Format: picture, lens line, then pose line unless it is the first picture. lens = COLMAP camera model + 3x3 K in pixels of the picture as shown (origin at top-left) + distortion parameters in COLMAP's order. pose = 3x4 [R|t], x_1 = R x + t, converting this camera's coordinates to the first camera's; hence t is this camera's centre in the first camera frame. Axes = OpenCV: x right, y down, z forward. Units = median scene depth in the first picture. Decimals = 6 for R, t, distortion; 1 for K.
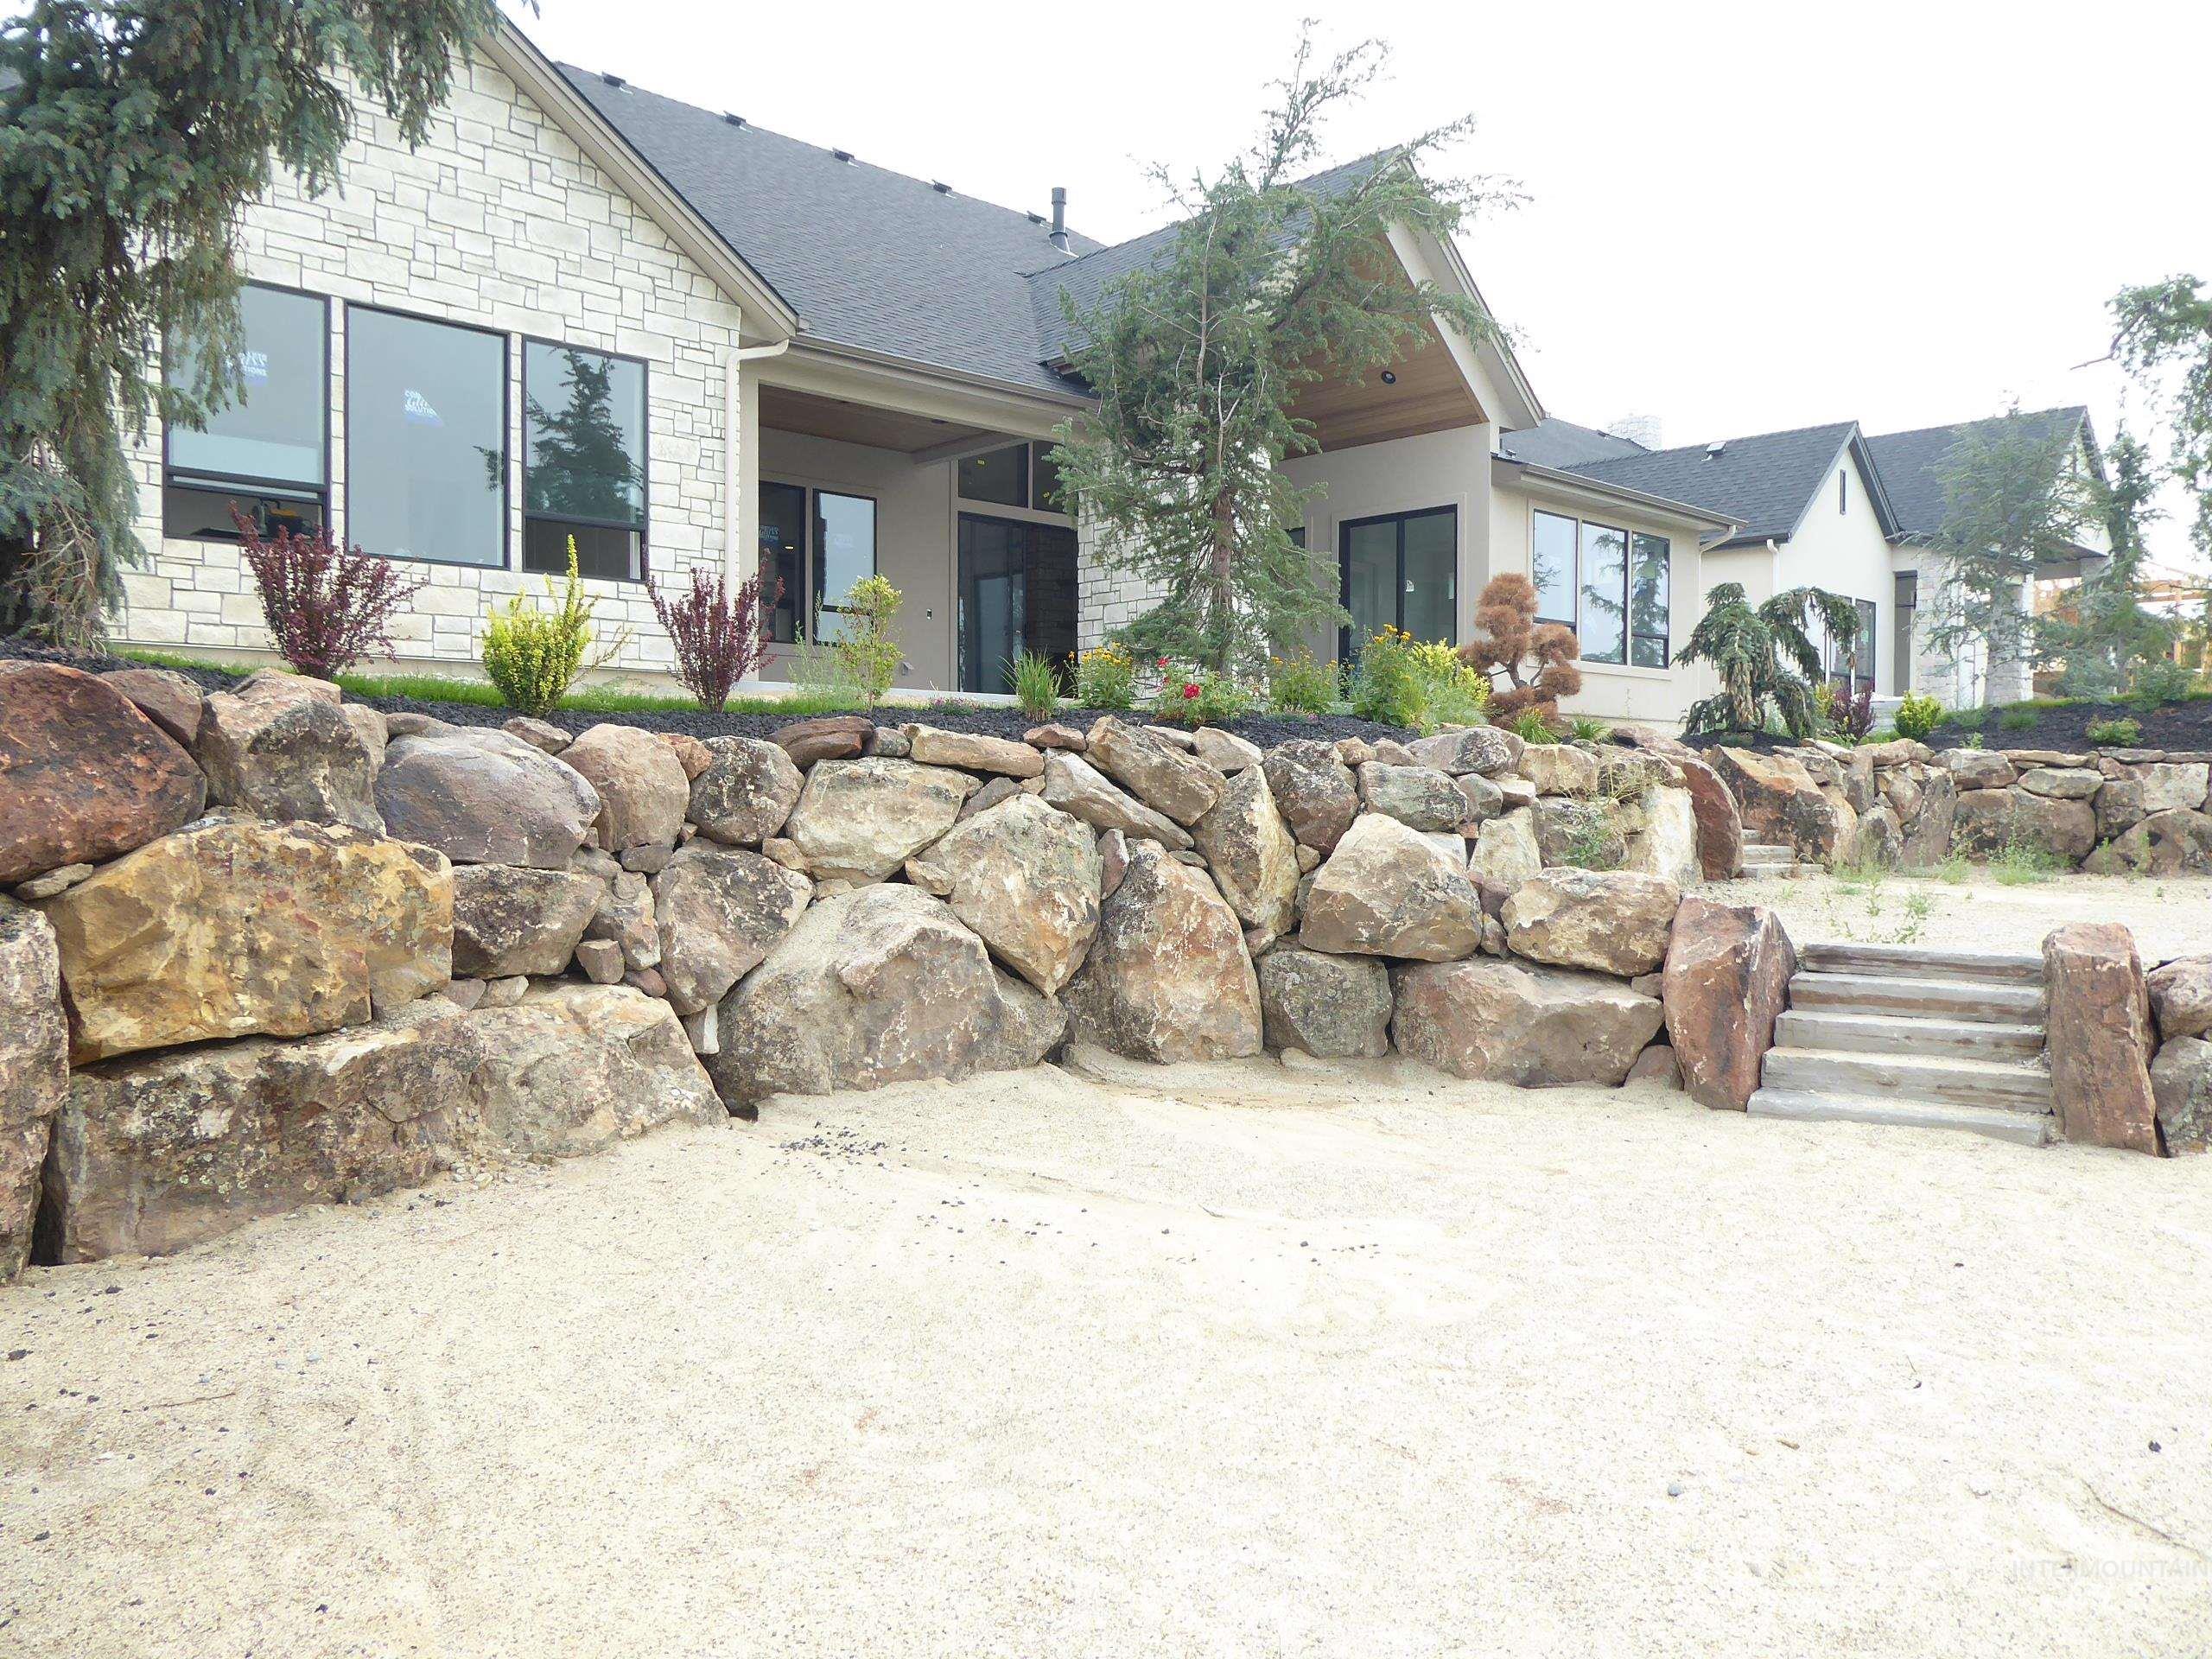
lens RADIAL K [[1654.3, 0, 1106.0], [0, 1654.3, 829.5], [0, 0, 1]] dist [-0.009824, -0.009847]
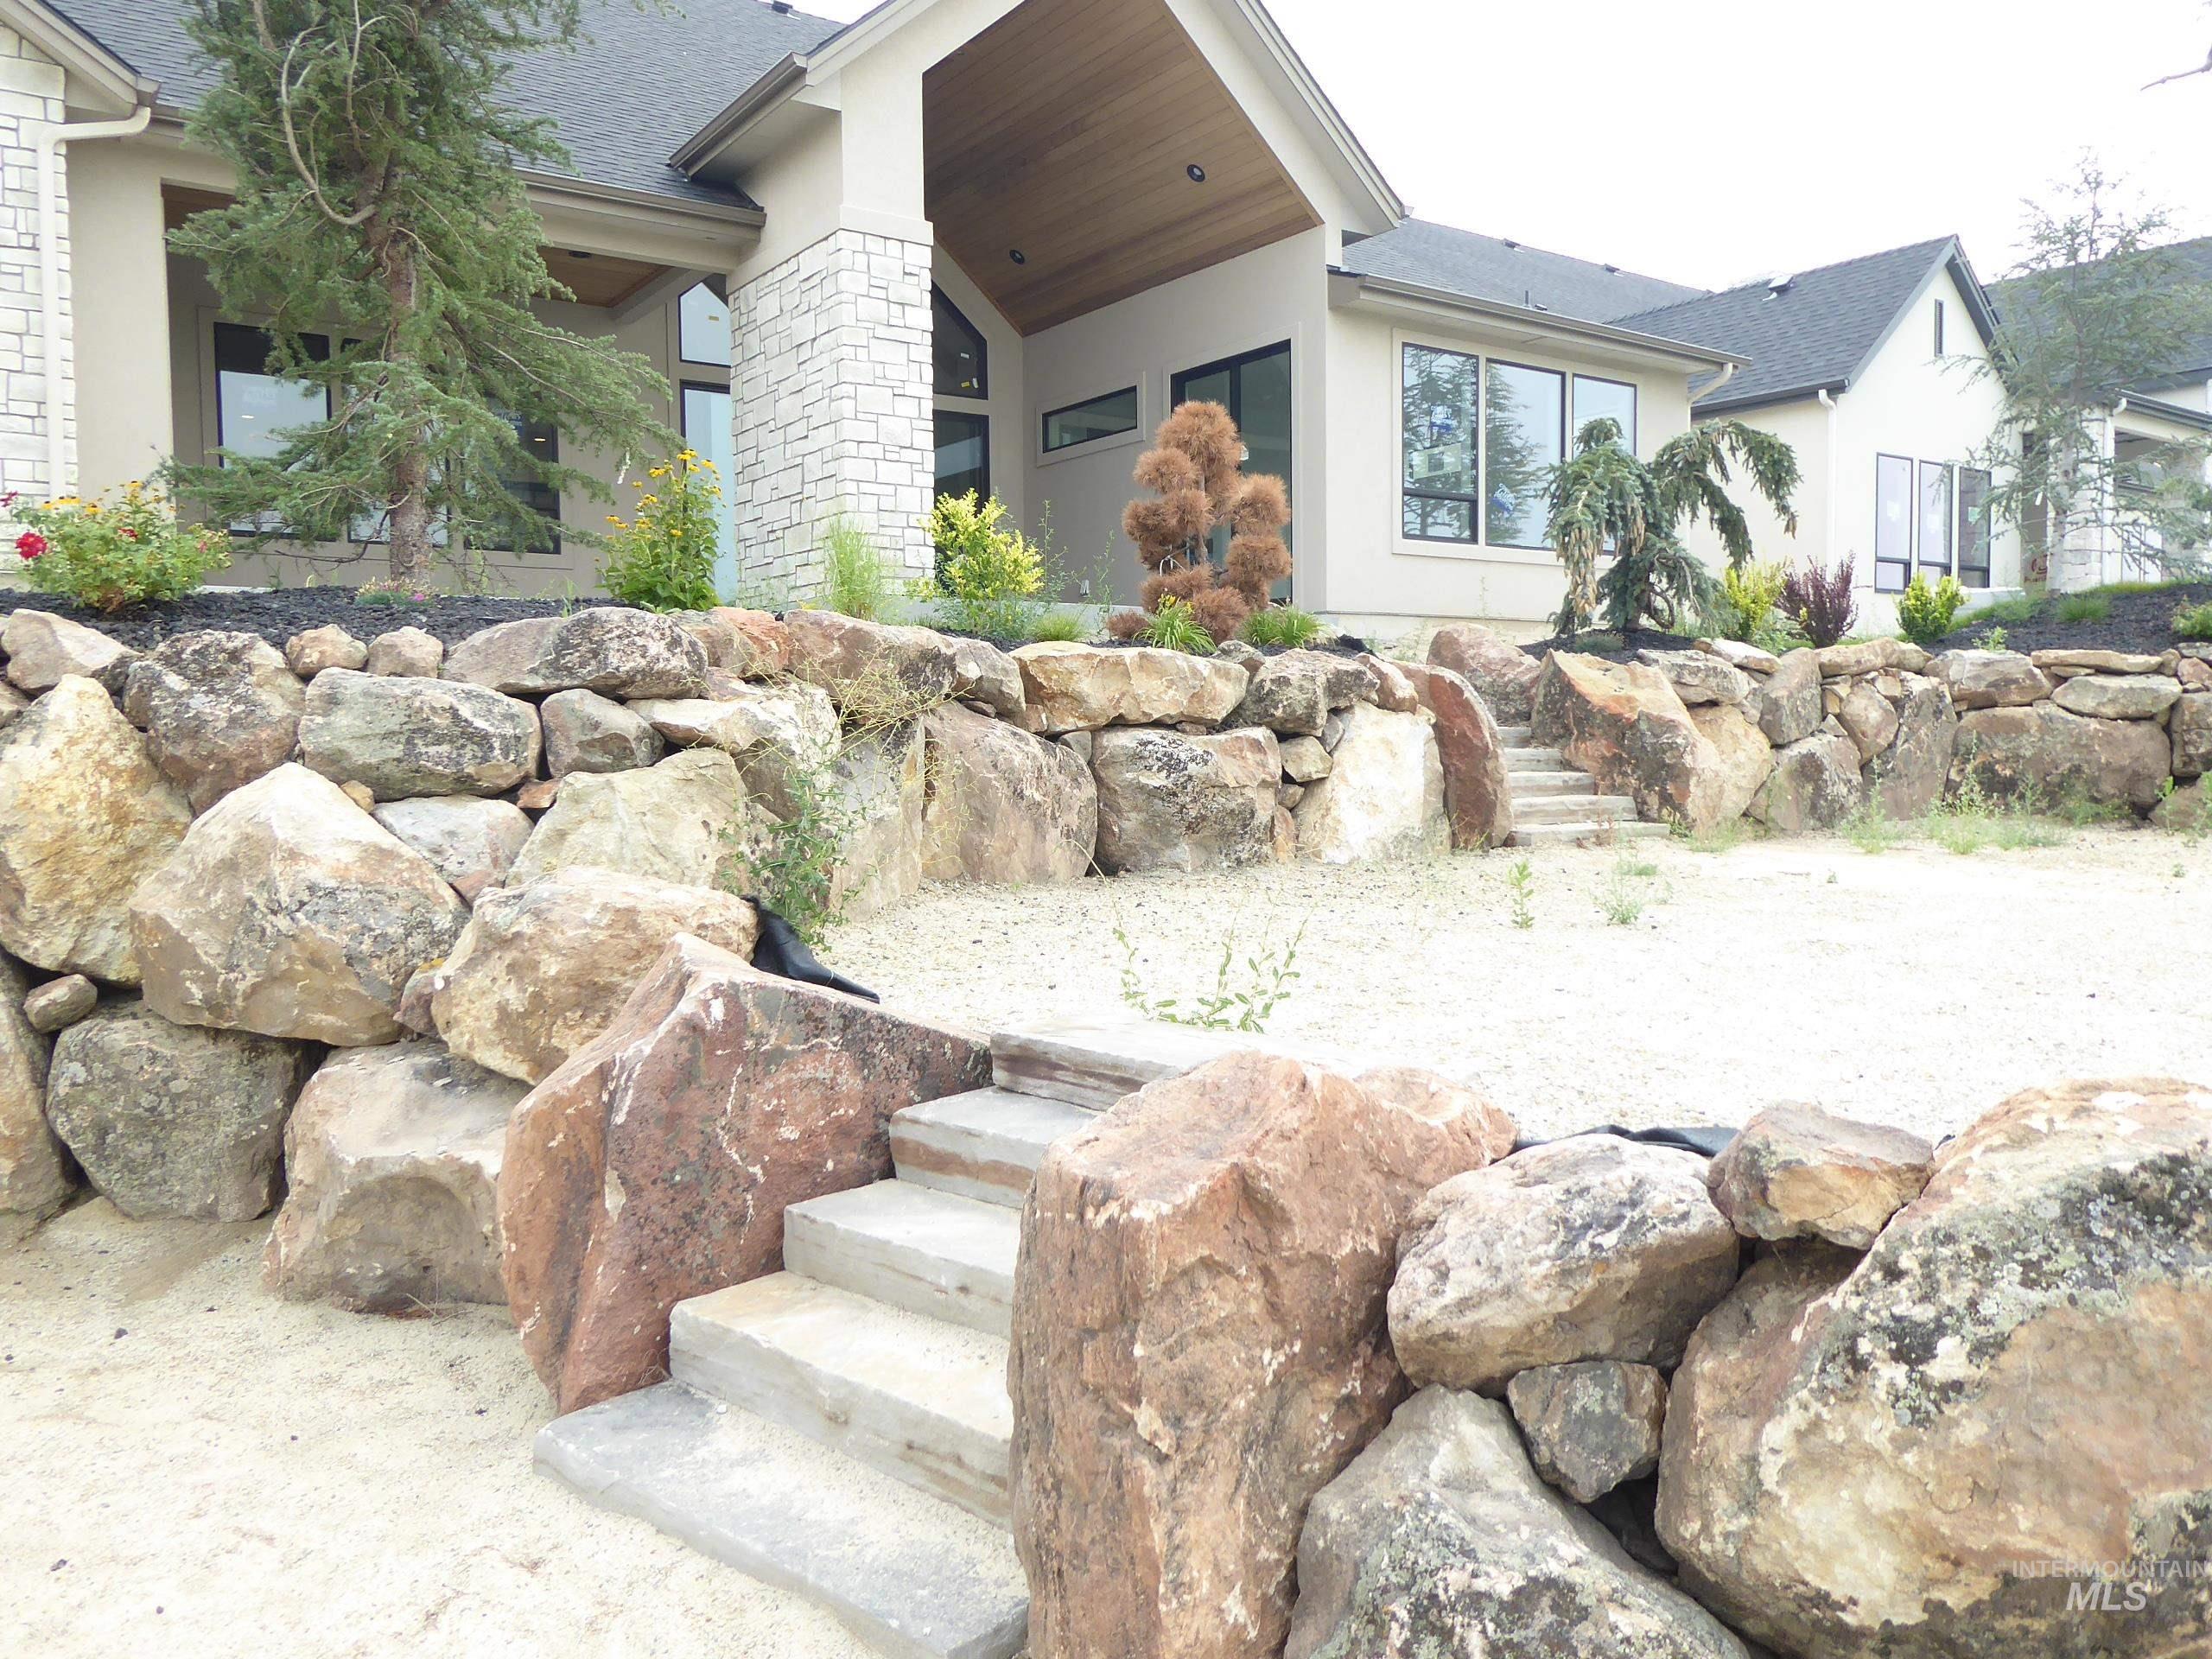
lens RADIAL K [[1618.4, 0, 1106.0], [0, 1618.4, 829.5], [0, 0, 1]] dist [0.003812, 0.003796]
pose [[0.988316, -0.001291, -0.152411, 0.303151], [0.007591, 0.999140, 0.040759, -0.004716], [0.152227, -0.041439, 0.987476, 0.308436]]
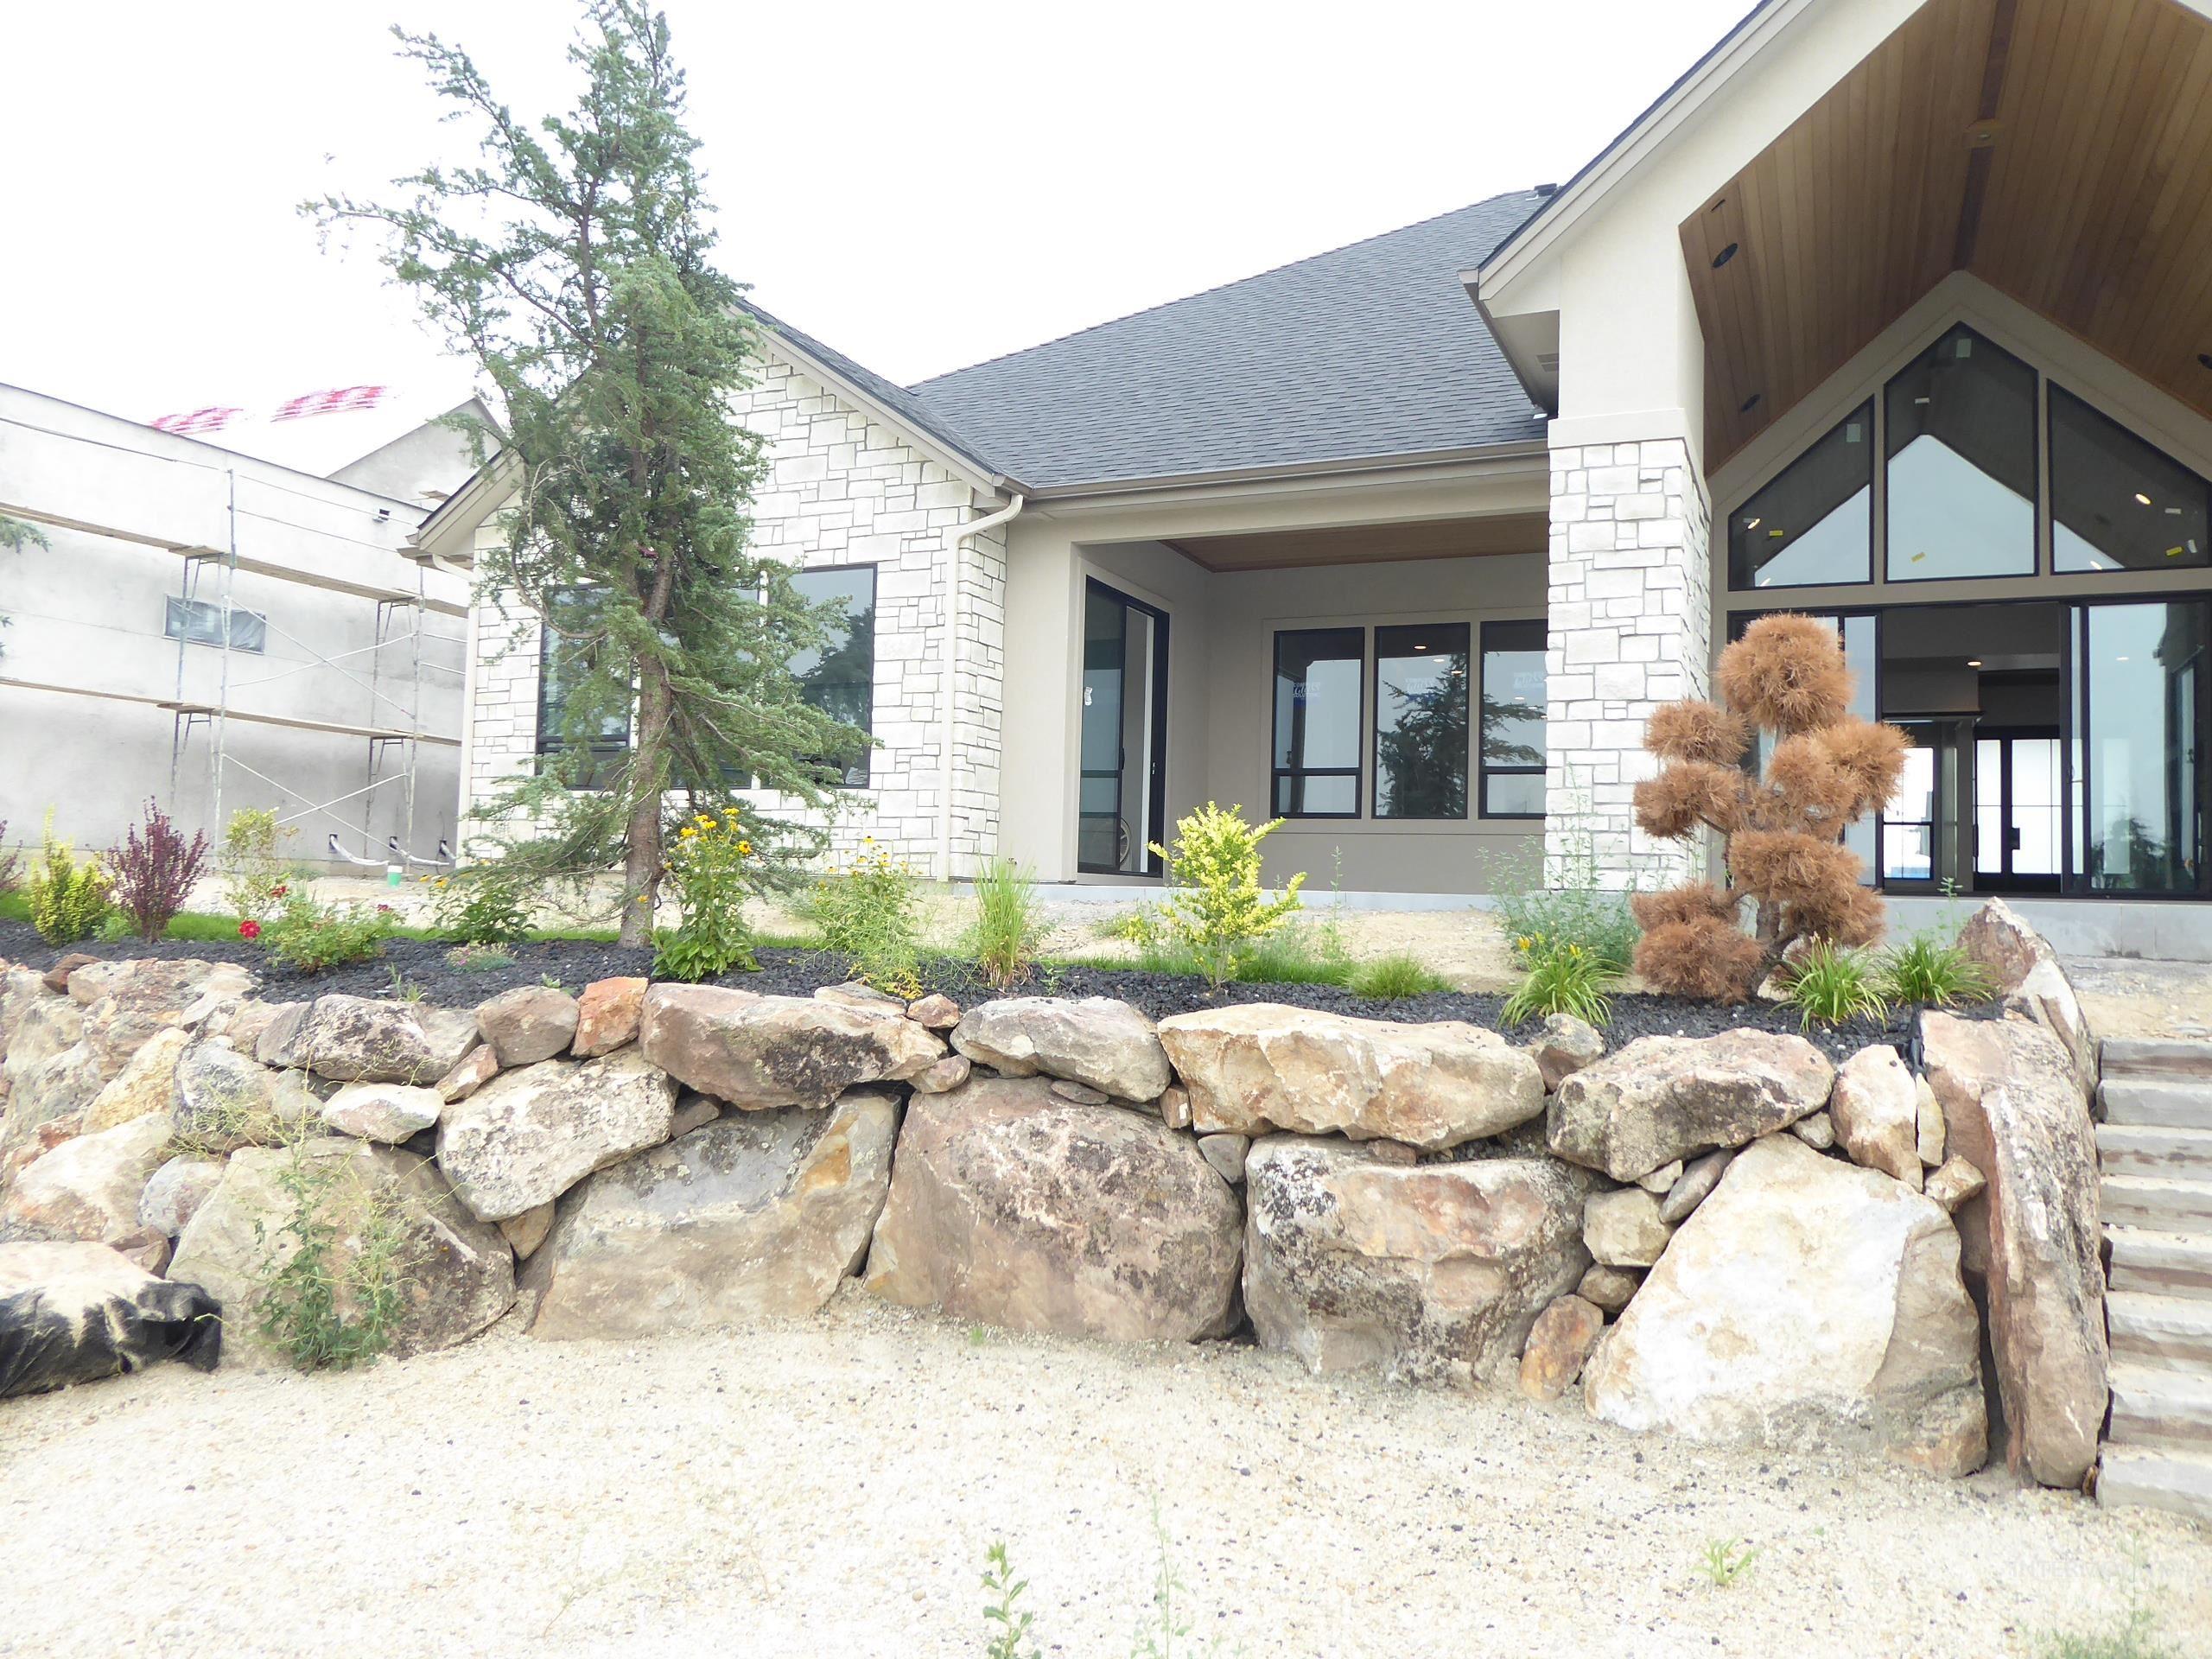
lens RADIAL K [[1602.9, 0, 1106.0], [0, 1602.9, 829.5], [0, 0, 1]] dist [-0.003058, -0.022443]
pose [[0.371953, -0.034845, -0.927597, 0.560320], [-0.048985, 0.997166, -0.057100, -0.064859], [0.926958, 0.066677, 0.369192, 0.664578]]
